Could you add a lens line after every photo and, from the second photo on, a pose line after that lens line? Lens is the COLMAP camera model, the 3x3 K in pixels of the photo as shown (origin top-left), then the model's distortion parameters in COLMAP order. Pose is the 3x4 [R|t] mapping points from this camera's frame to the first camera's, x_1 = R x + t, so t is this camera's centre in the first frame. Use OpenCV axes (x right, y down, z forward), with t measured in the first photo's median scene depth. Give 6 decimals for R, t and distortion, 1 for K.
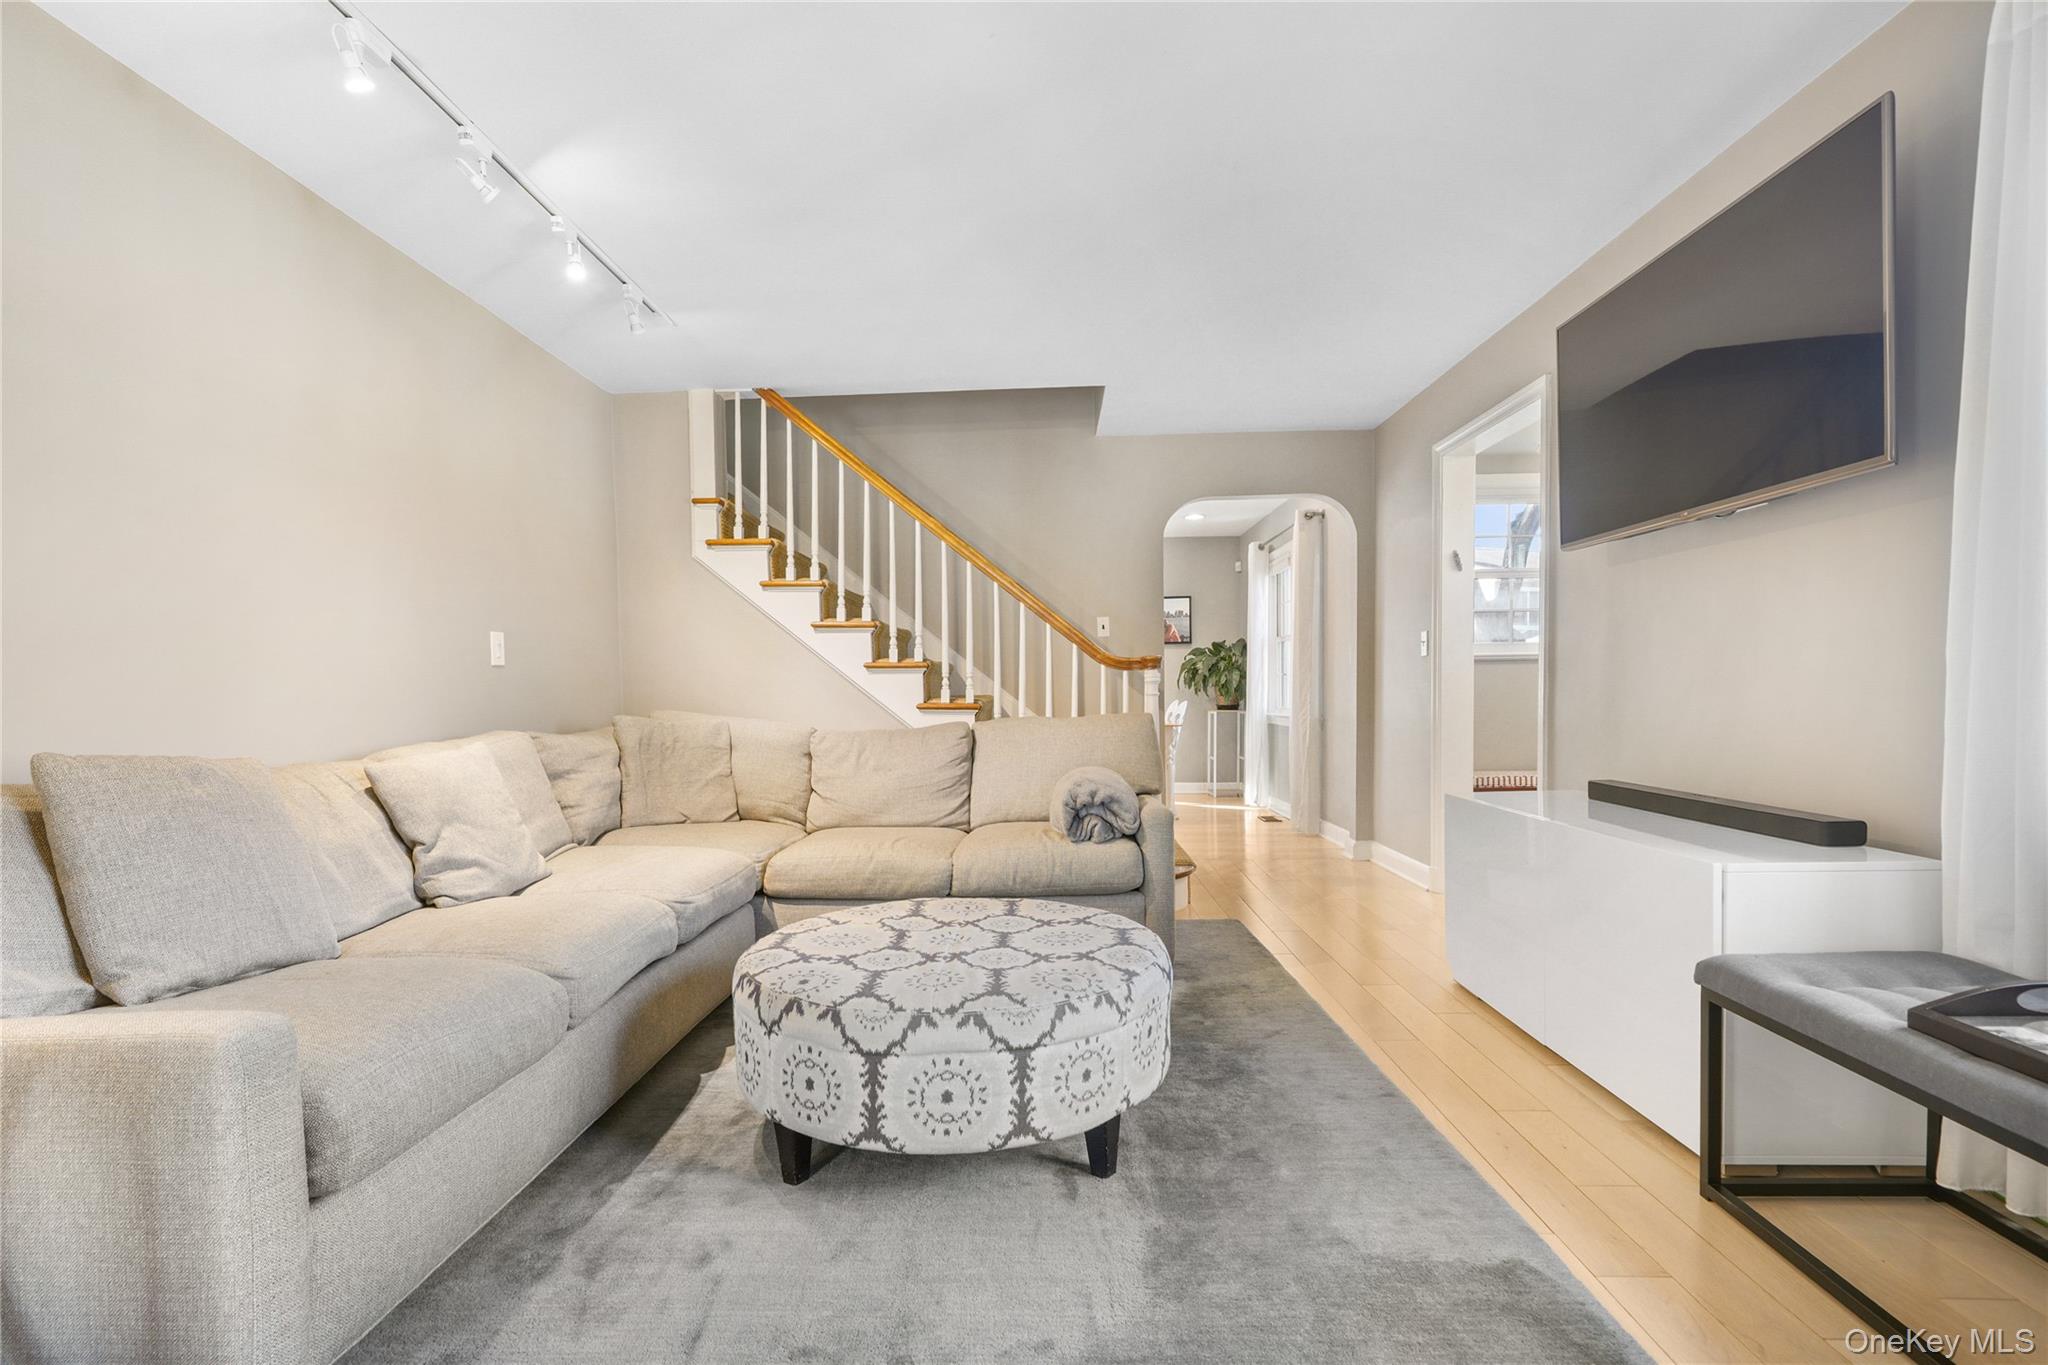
lens RADIAL K [[948.7, 0, 1032.4], [0, 948.7, 746.0], [0, 0, 1]] dist [0.001020, 0.000173]
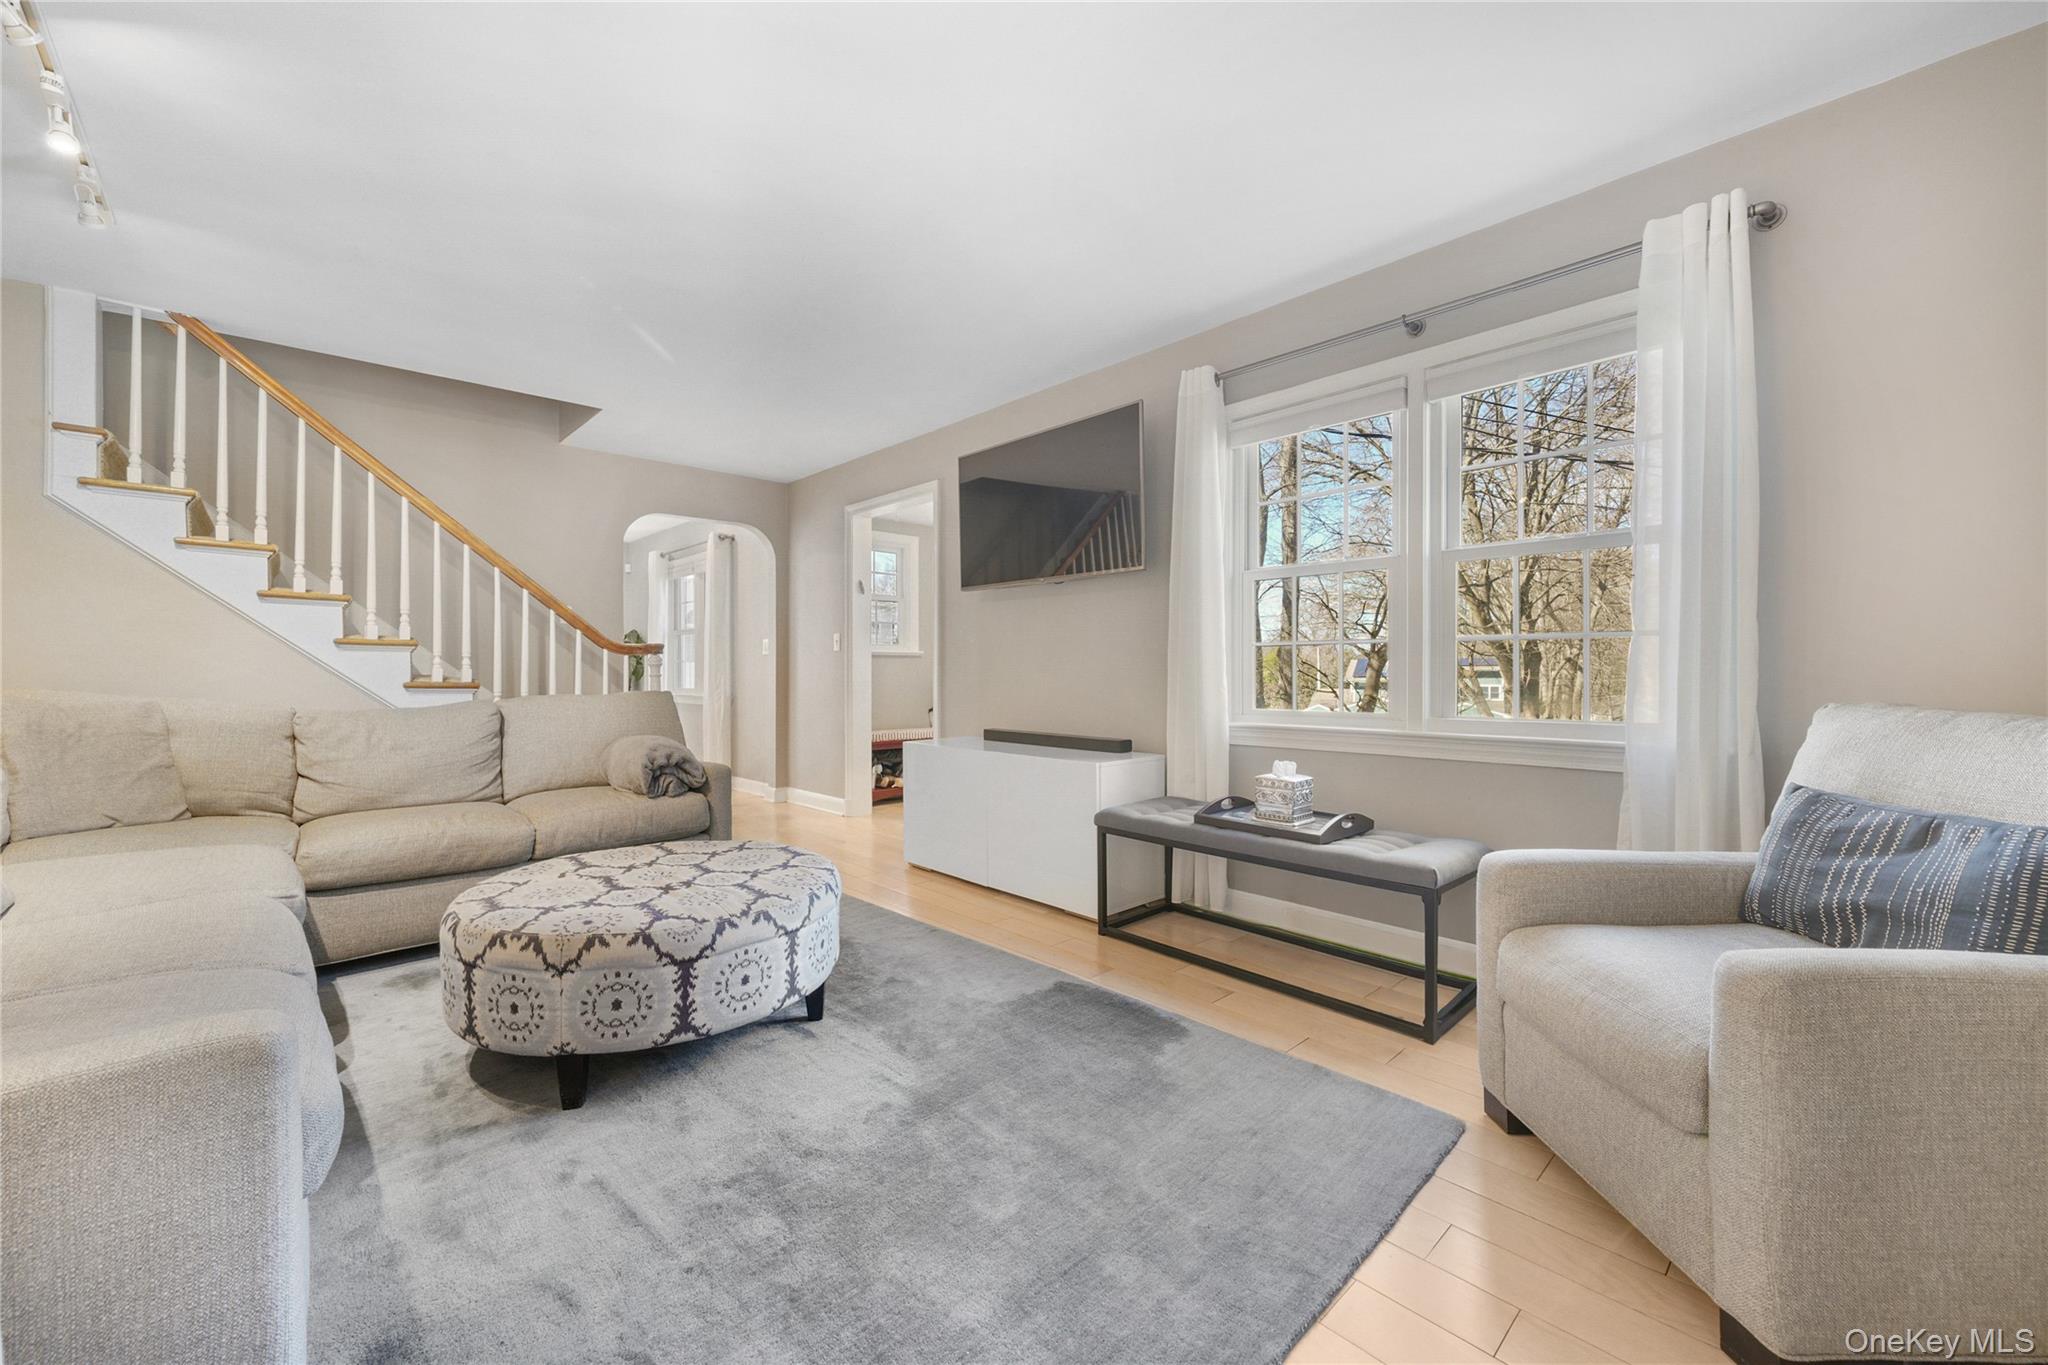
lens RADIAL K [[761.8, 0, 1023.8], [0, 761.8, 693.9], [0, 0, 1]] dist [0.001253, -0.000031]
pose [[0.714048, -0.005637, 0.700074, -0.302128], [0.030945, 0.999244, -0.023517, 0.007830], [-0.699412, 0.038456, 0.713683, -0.015554]]
